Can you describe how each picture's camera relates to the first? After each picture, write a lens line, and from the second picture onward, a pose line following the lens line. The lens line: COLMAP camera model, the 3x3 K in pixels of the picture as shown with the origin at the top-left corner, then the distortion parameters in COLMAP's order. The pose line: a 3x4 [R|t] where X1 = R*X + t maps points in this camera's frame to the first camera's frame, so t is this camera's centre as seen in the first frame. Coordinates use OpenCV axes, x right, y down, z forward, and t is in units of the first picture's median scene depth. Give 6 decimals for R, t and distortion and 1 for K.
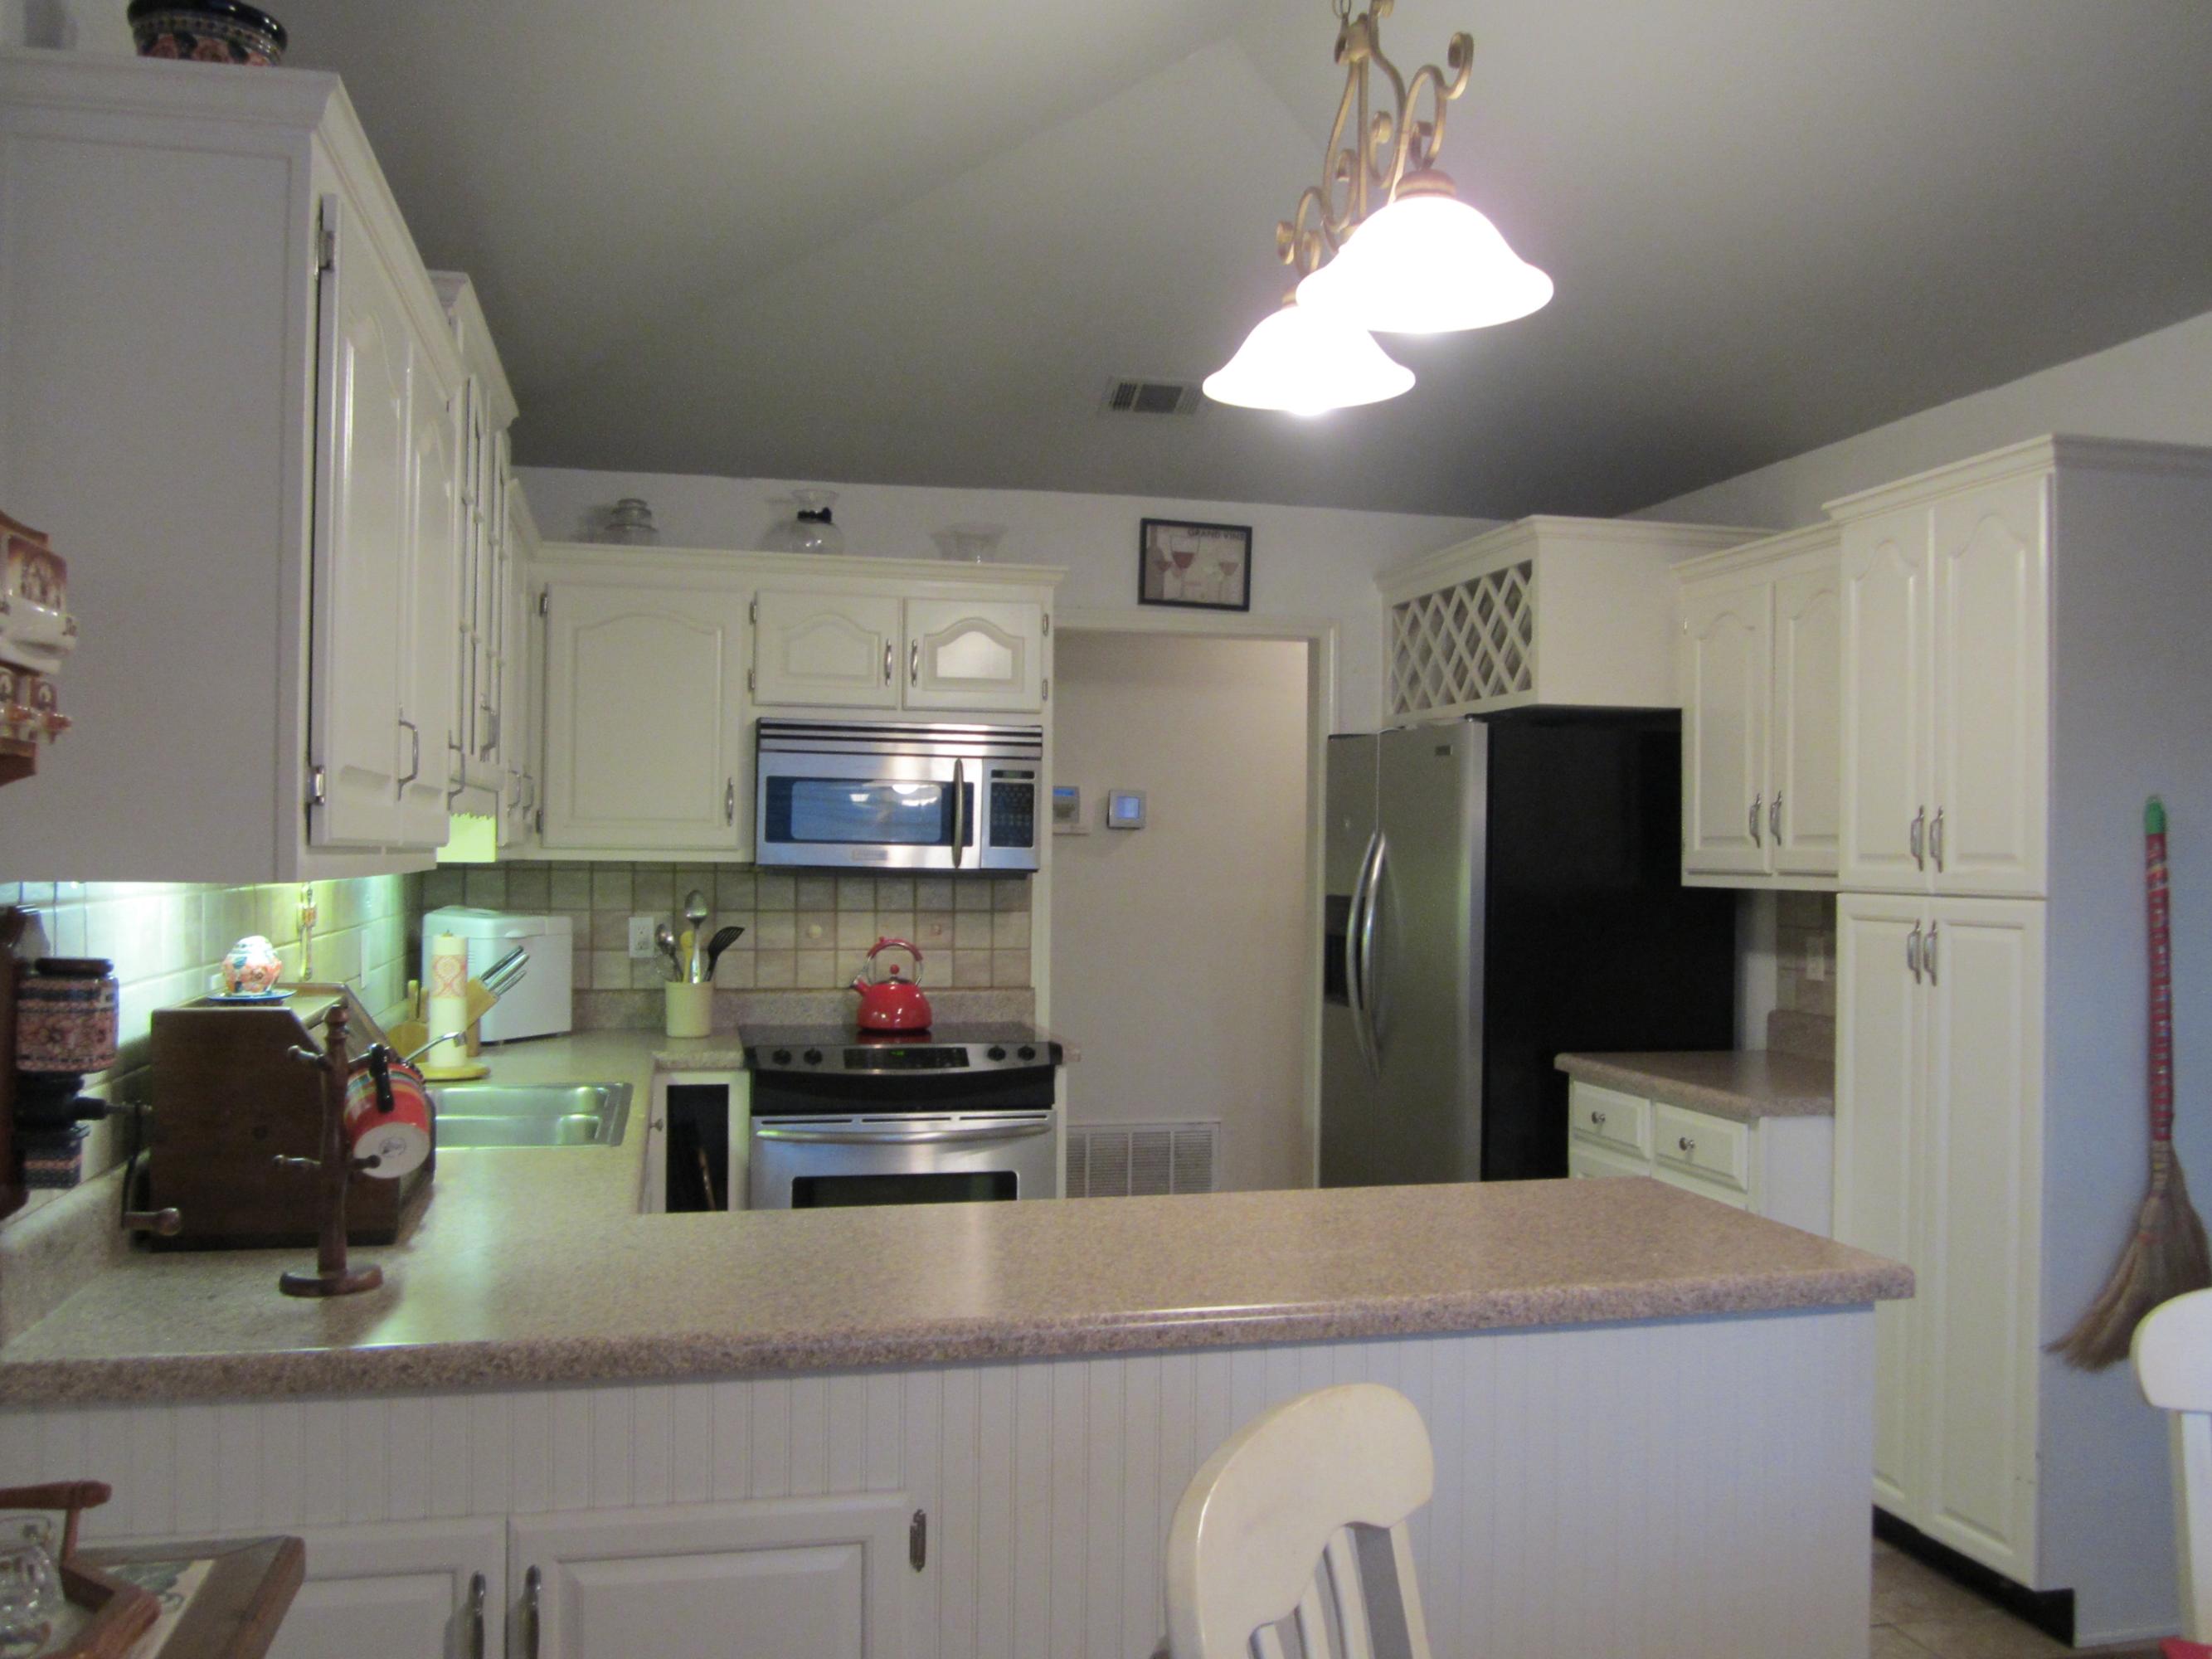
lens RADIAL K [[1826.8, 0, 1100.1], [0, 1826.8, 829.6], [0, 0, 1]] dist [-0.042874, 0.012720]
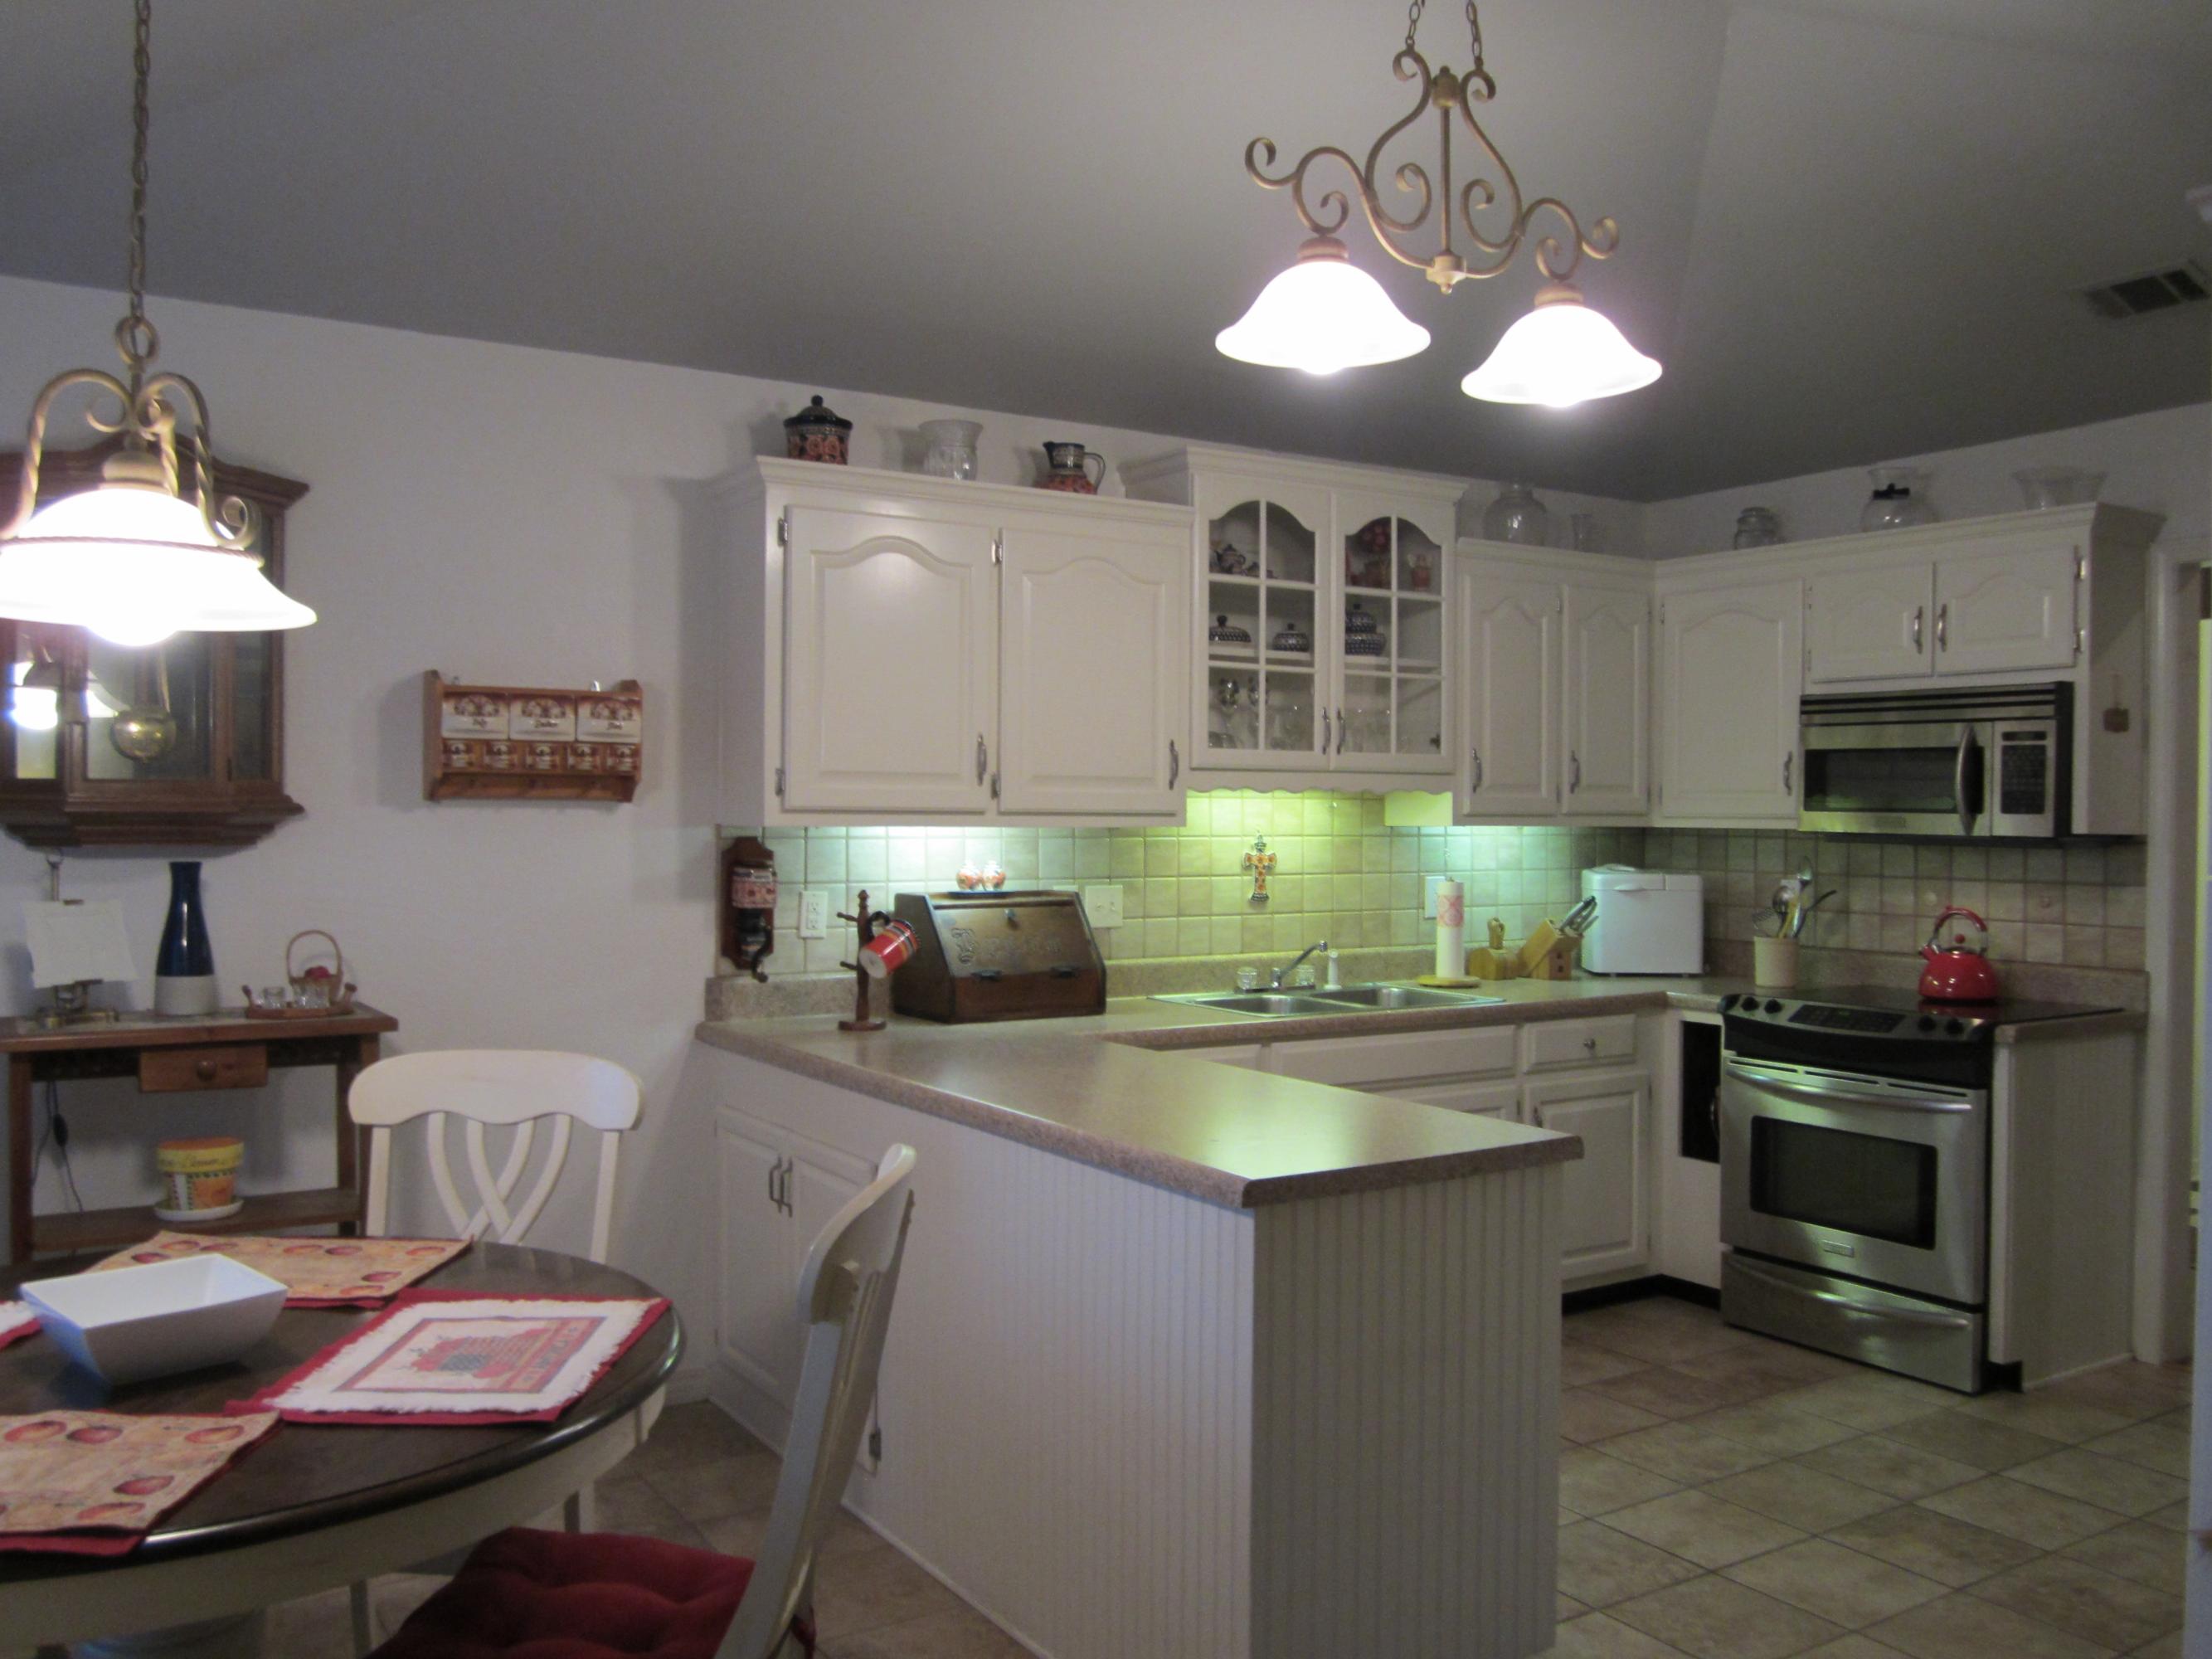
lens RADIAL K [[1826.8, 0, 1118.3], [0, 1826.8, 826.1], [0, 0, 1]] dist [-0.042874, 0.012720]
pose [[0.336844, -0.001441, -0.941559, 0.653825], [0.007780, 0.999969, 0.001253, 0.011060], [0.941528, -0.007747, 0.336845, 0.244938]]
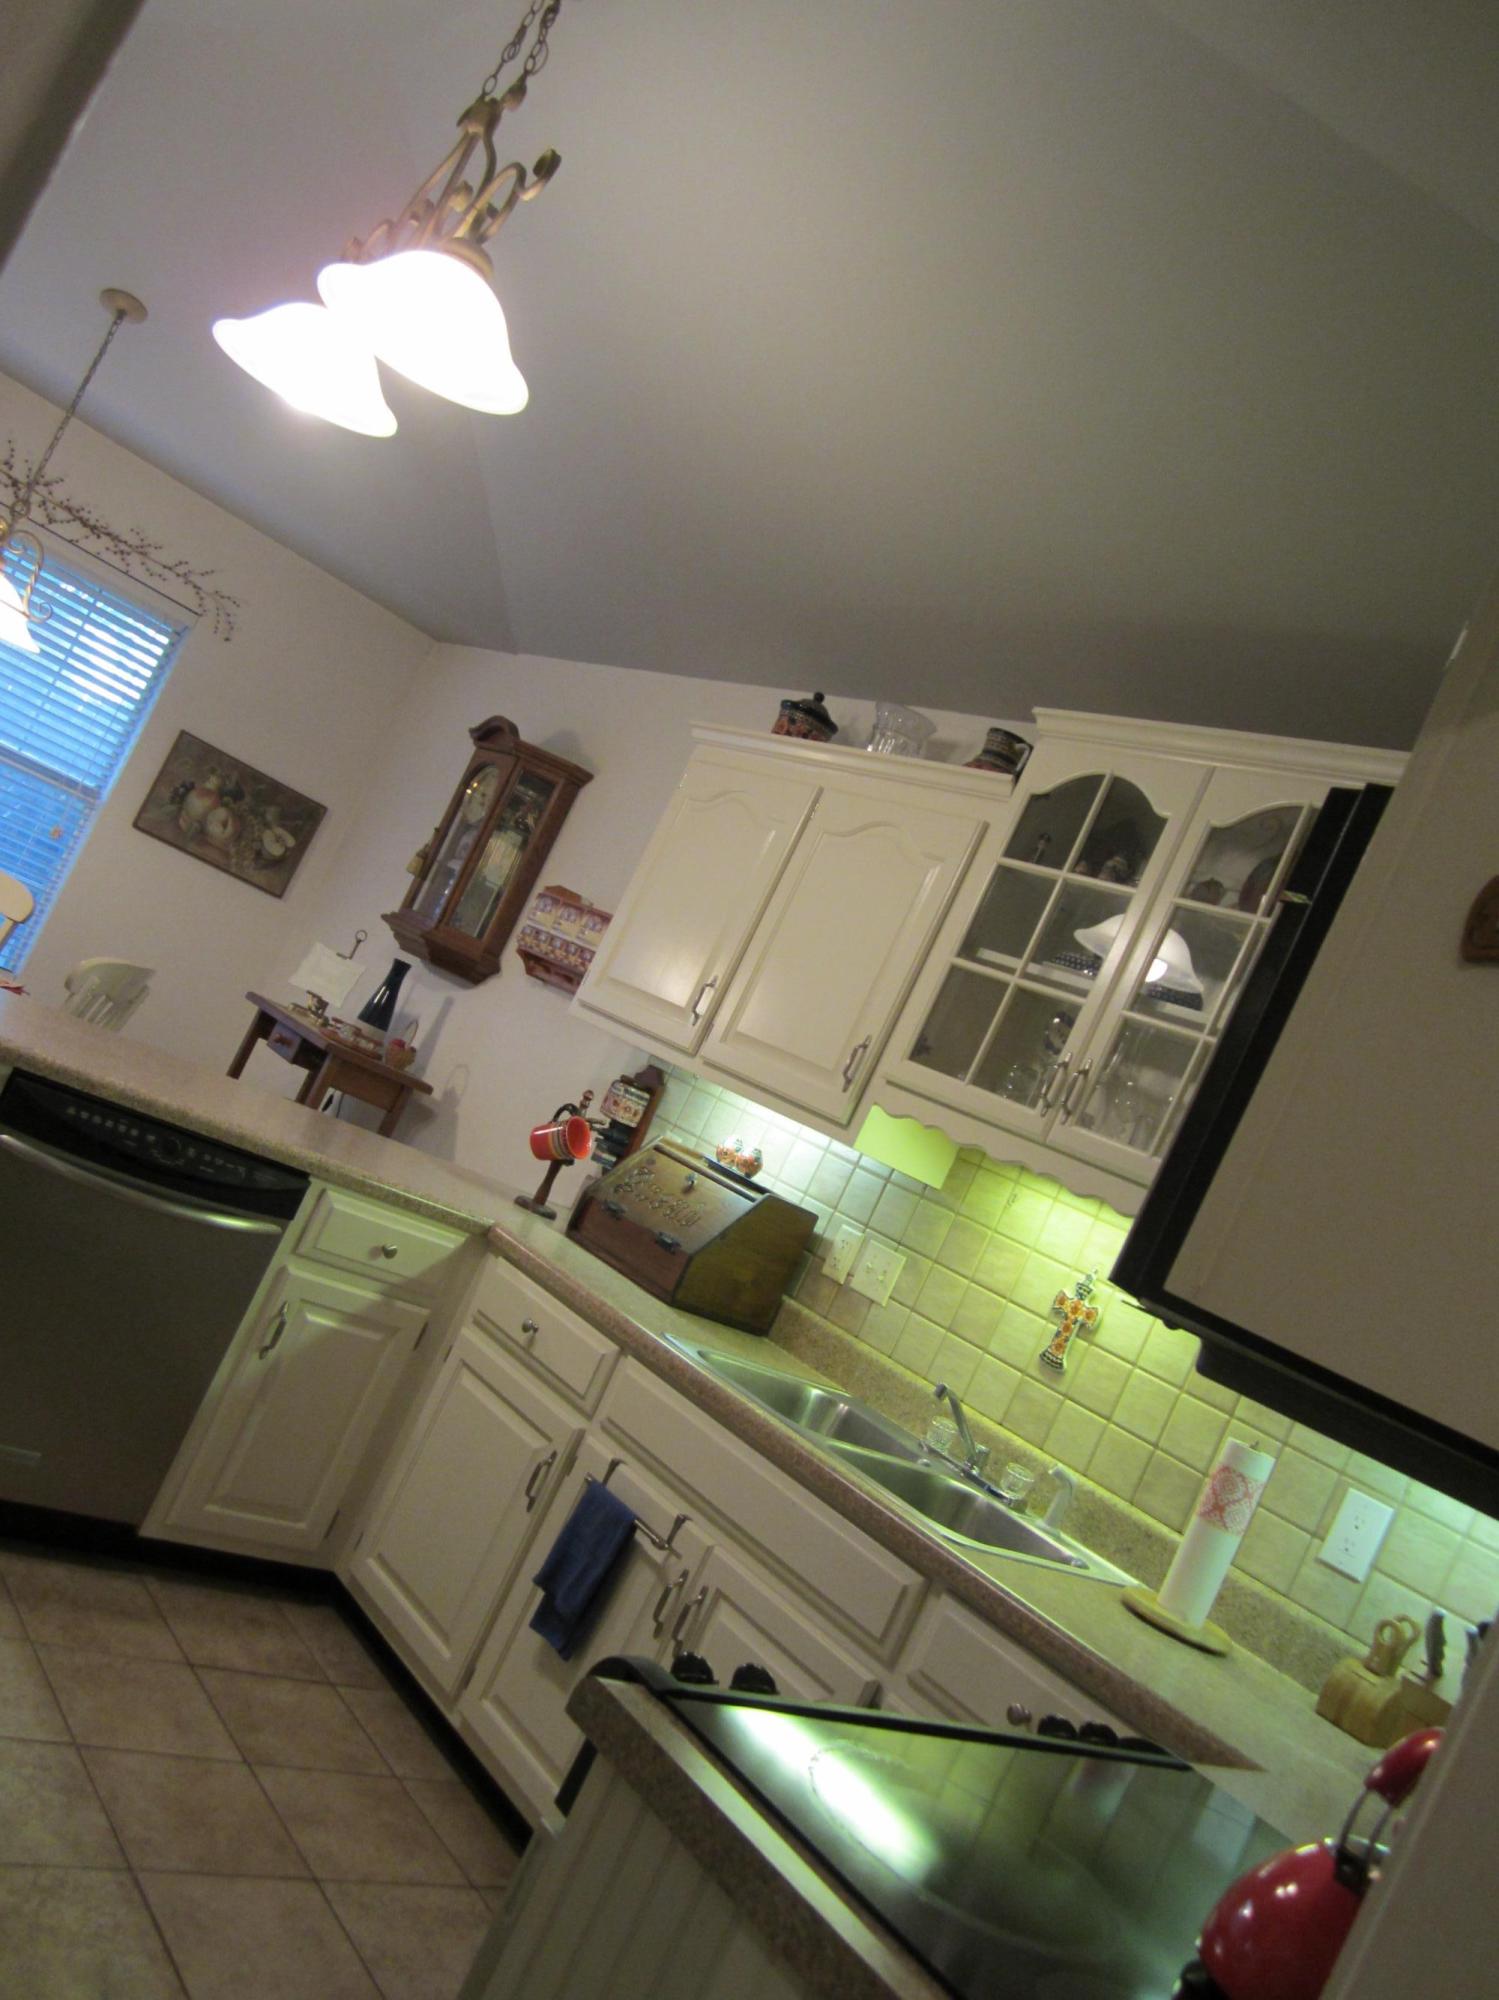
lens RADIAL K [[1651.6, 0, 751.9], [0, 1651.6, 998.2], [0, 0, 1]] dist [-0.042874, 0.012720]
pose [[-0.799393, -0.422619, -0.427042, 0.111007], [-0.434620, 0.897516, -0.074642, 0.026403], [0.414821, 0.125933, -0.901146, 1.185398]]
